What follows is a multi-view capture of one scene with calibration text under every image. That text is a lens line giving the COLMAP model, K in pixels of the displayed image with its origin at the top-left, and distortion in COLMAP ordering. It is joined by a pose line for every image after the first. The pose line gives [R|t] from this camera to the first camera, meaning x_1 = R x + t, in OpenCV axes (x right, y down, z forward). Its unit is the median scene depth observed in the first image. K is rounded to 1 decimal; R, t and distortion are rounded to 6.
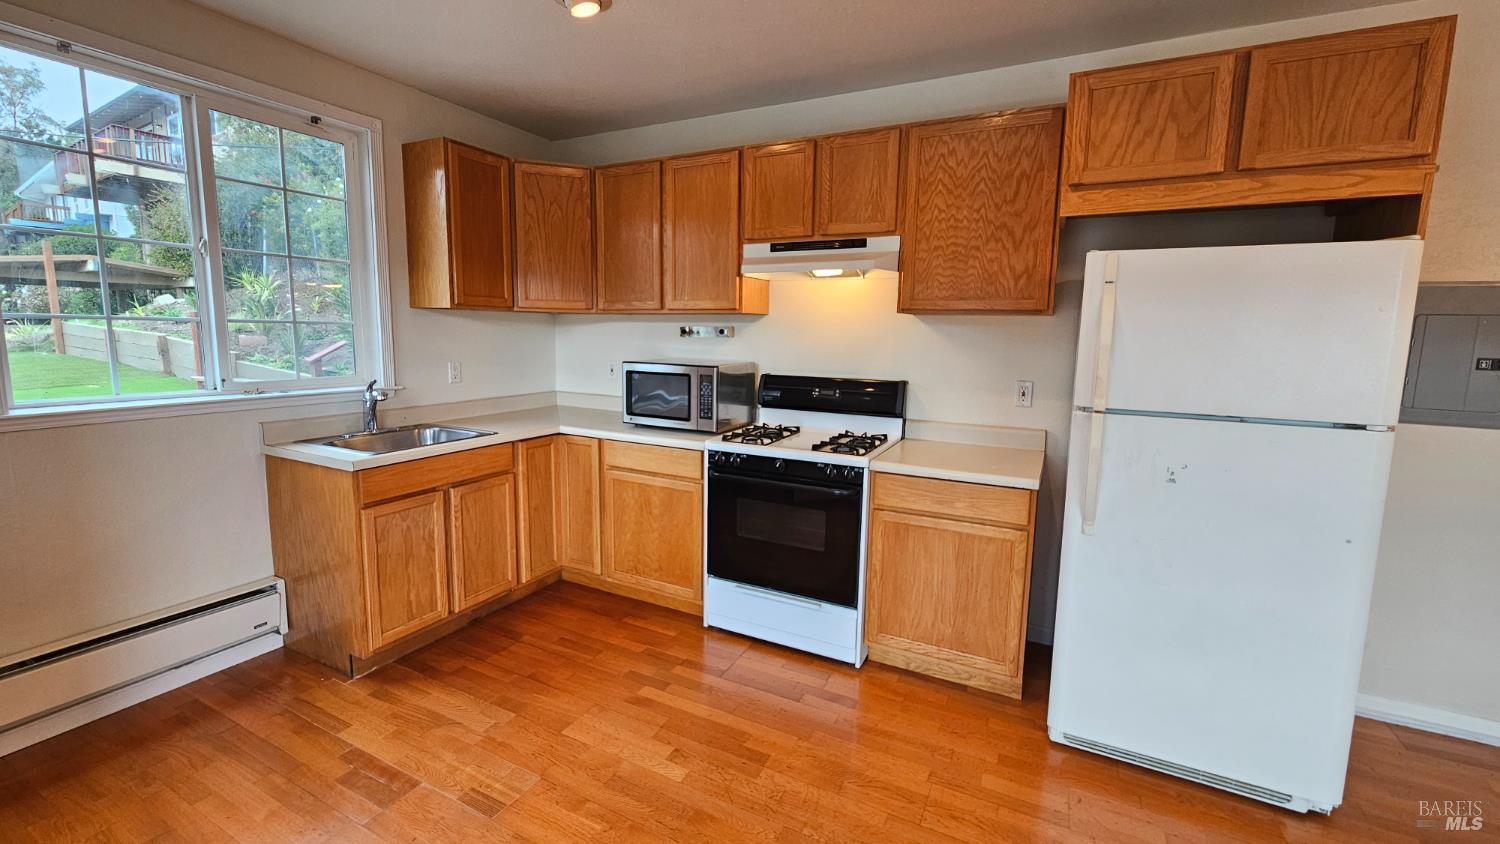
lens RADIAL K [[611.0, 0, 743.8], [0, 611.0, 406.6], [0, 0, 1]] dist [-0.000943, -0.000032]
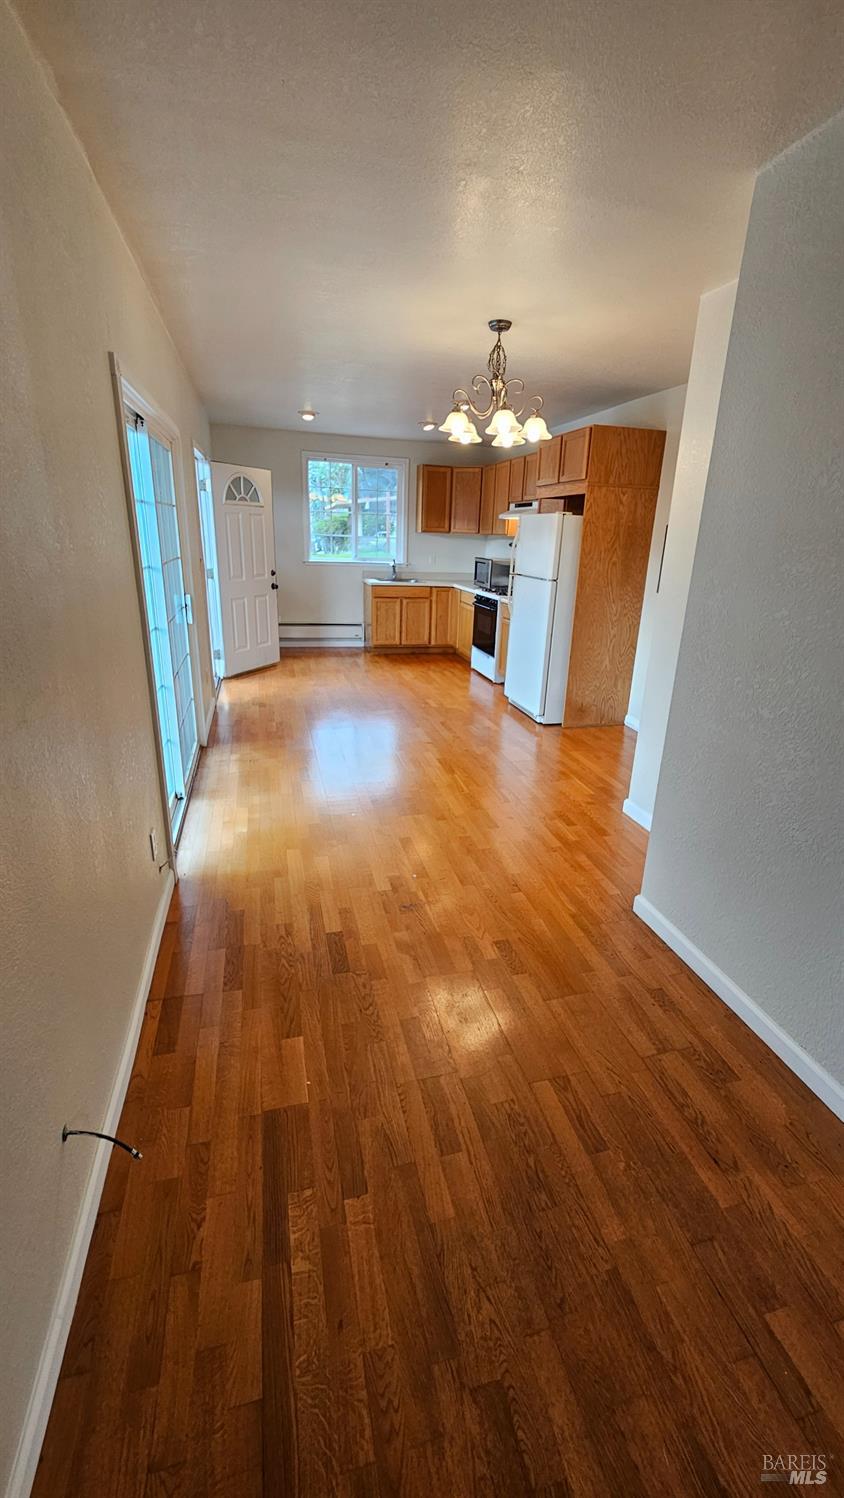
lens RADIAL K [[612.0, 0, 429.9], [0, 612.0, 748.8], [0, 0, 1]] dist [0.001013, 0.000021]
pose [[0.669923, 0.257820, -0.696227, 1.675605], [-0.126948, 0.963736, 0.234730, 0.117617], [0.731497, -0.068866, 0.678358, -0.849534]]
